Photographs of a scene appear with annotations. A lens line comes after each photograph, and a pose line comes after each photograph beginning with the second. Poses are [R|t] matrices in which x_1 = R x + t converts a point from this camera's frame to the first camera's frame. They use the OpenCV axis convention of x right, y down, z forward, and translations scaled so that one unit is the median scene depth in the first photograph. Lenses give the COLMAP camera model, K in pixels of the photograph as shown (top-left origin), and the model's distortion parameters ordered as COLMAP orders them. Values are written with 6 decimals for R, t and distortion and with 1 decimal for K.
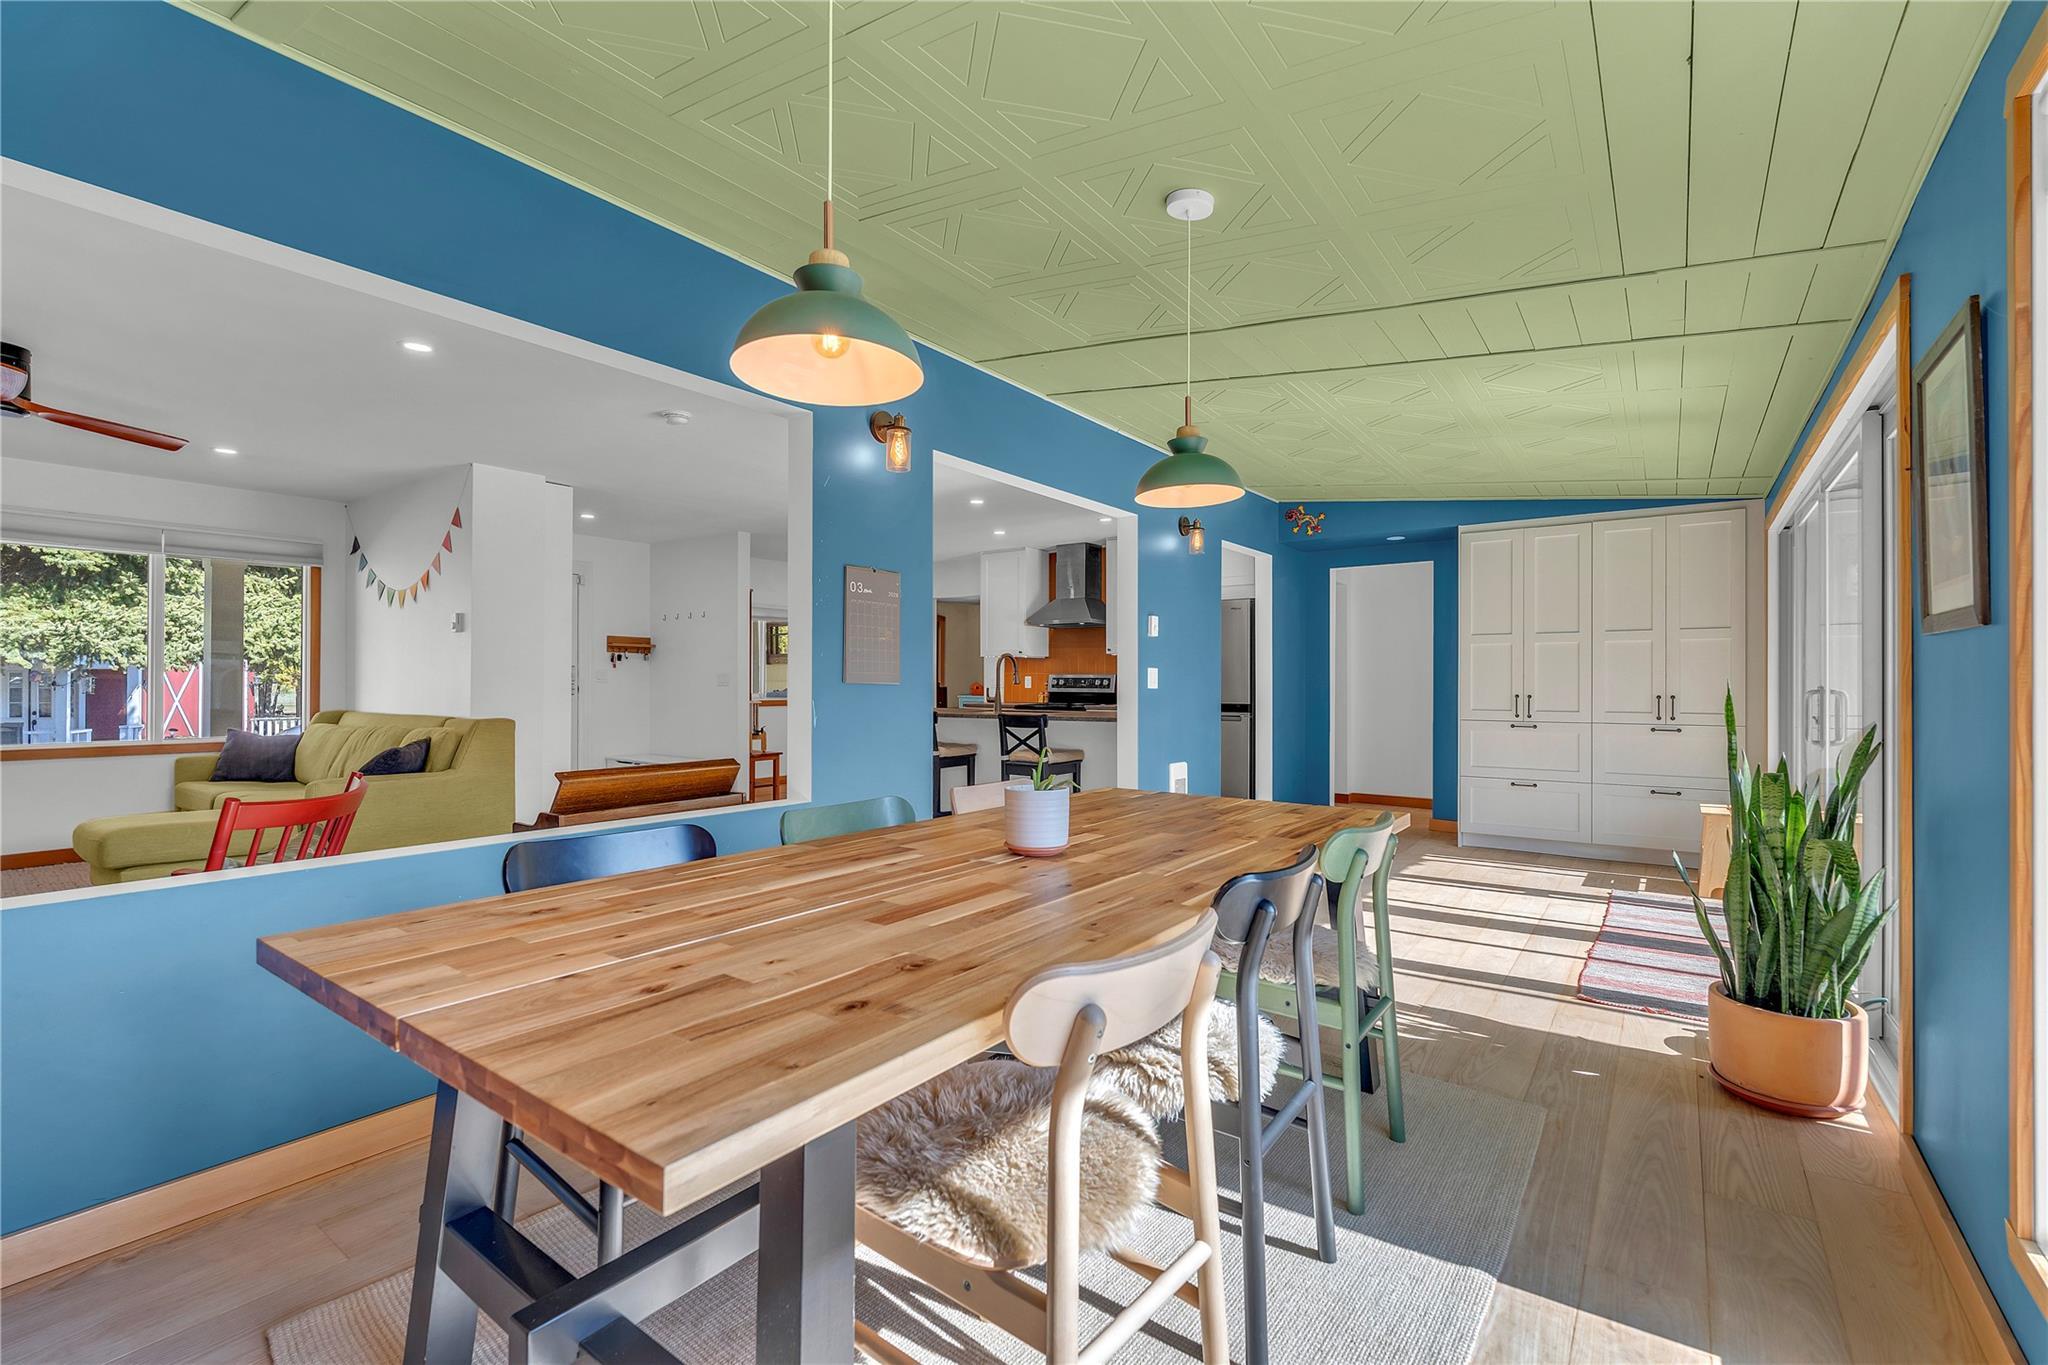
lens RADIAL K [[884.3, 0, 1080.3], [0, 884.3, 667.4], [0, 0, 1]] dist [-0.000552, 0.000626]
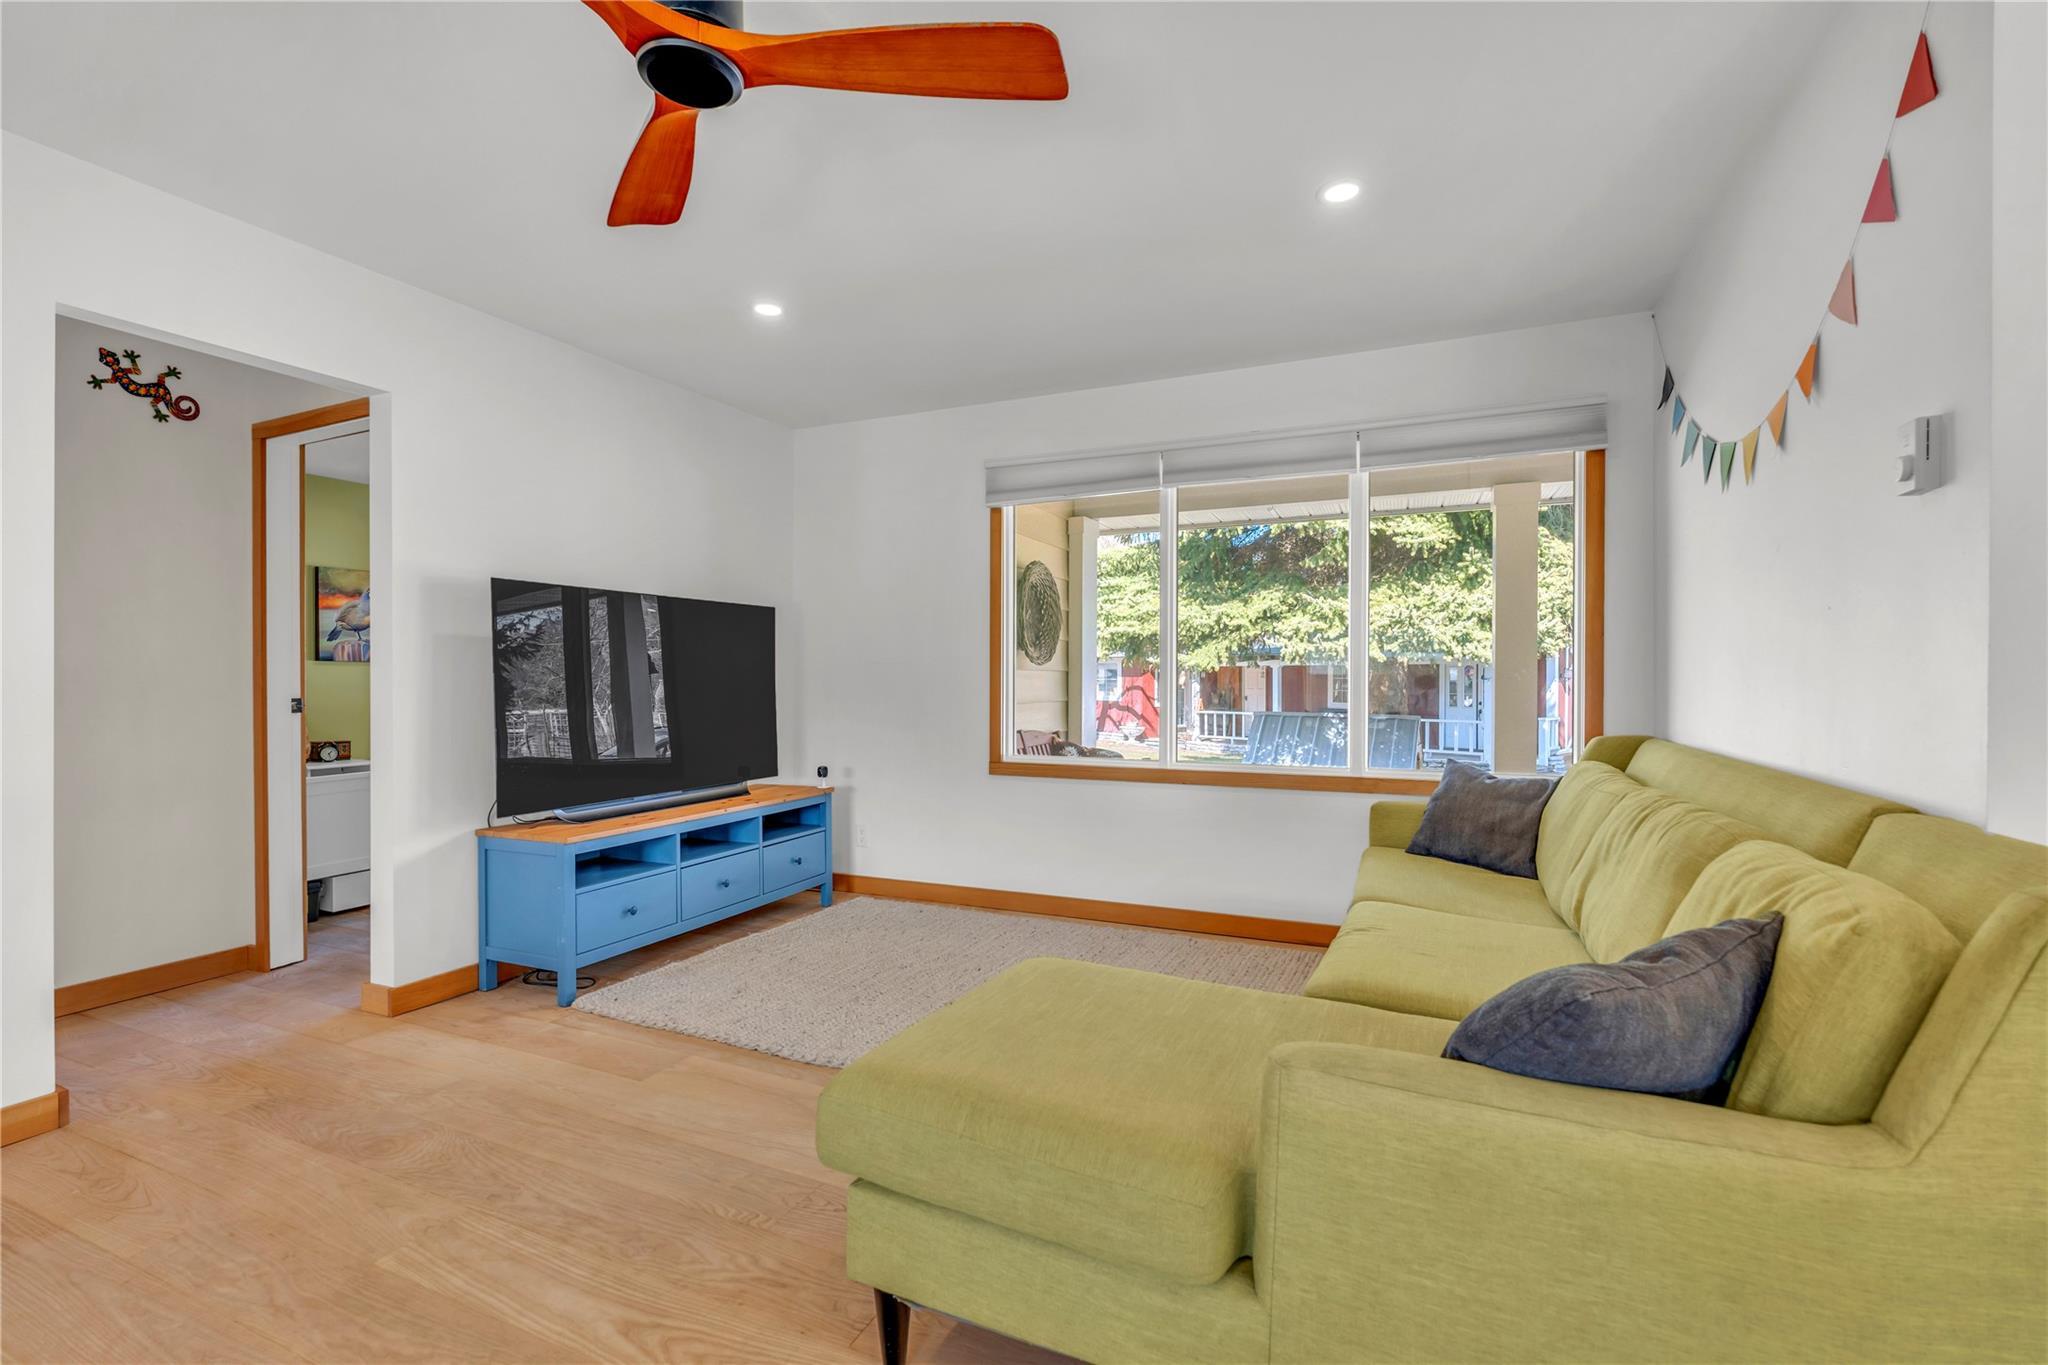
lens RADIAL K [[884.3, 0, 1027.0], [0, 884.3, 678.5], [0, 0, 1]] dist [-0.000552, 0.000626]
pose [[0.164353, 0.008835, -0.986362, -0.341299], [0.005400, 0.999937, 0.009856, 0.008533], [0.986387, -0.006946, 0.164295, 0.485312]]
